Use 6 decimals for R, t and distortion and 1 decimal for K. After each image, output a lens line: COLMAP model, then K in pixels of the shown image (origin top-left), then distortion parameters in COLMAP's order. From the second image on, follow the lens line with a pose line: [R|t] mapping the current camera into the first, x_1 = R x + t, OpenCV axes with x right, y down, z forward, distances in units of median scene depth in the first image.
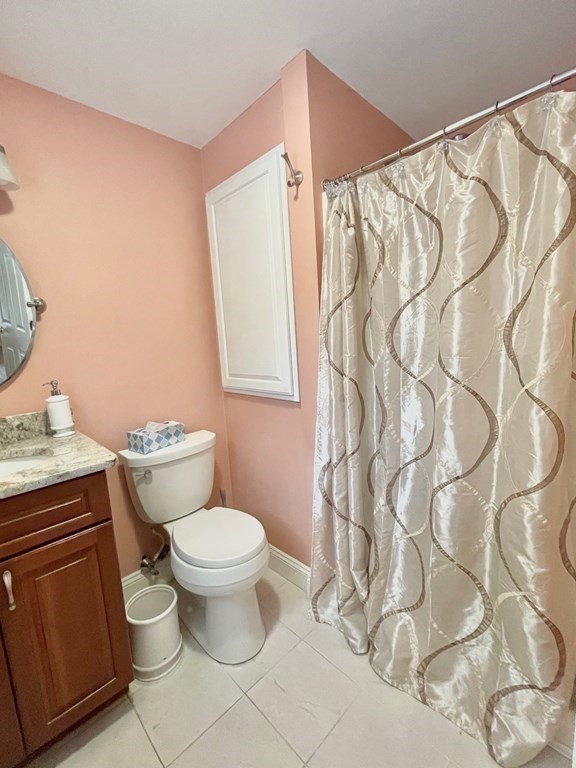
lens RADIAL K [[342.7, 0, 288.0], [0, 342.7, 388.3], [0, 0, 1]] dist [0.013683, 0.000839]
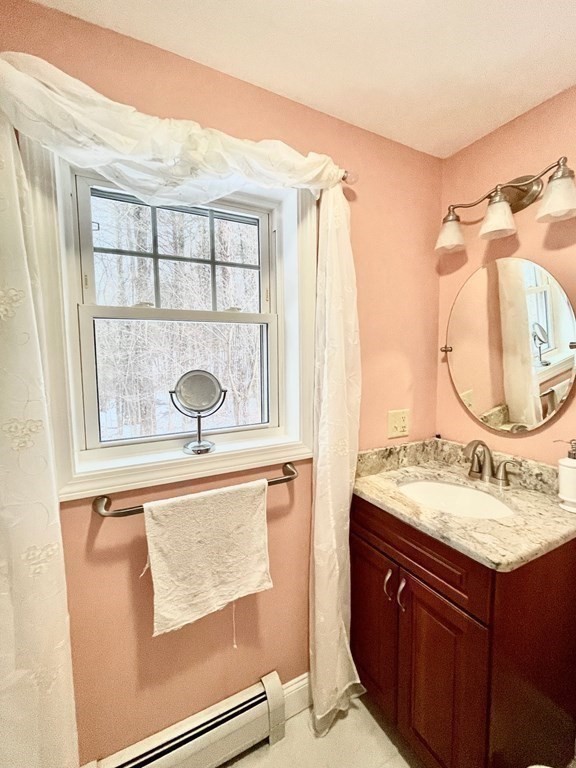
lens RADIAL K [[342.7, 0, 289.1], [0, 342.7, 382.4], [0, 0, 1]] dist [0.013683, 0.000839]
pose [[-0.266449, 0.145916, -0.952740, 0.317115], [-0.114071, 0.976753, 0.181496, -0.290130], [0.957075, 0.157040, -0.243610, 0.699622]]
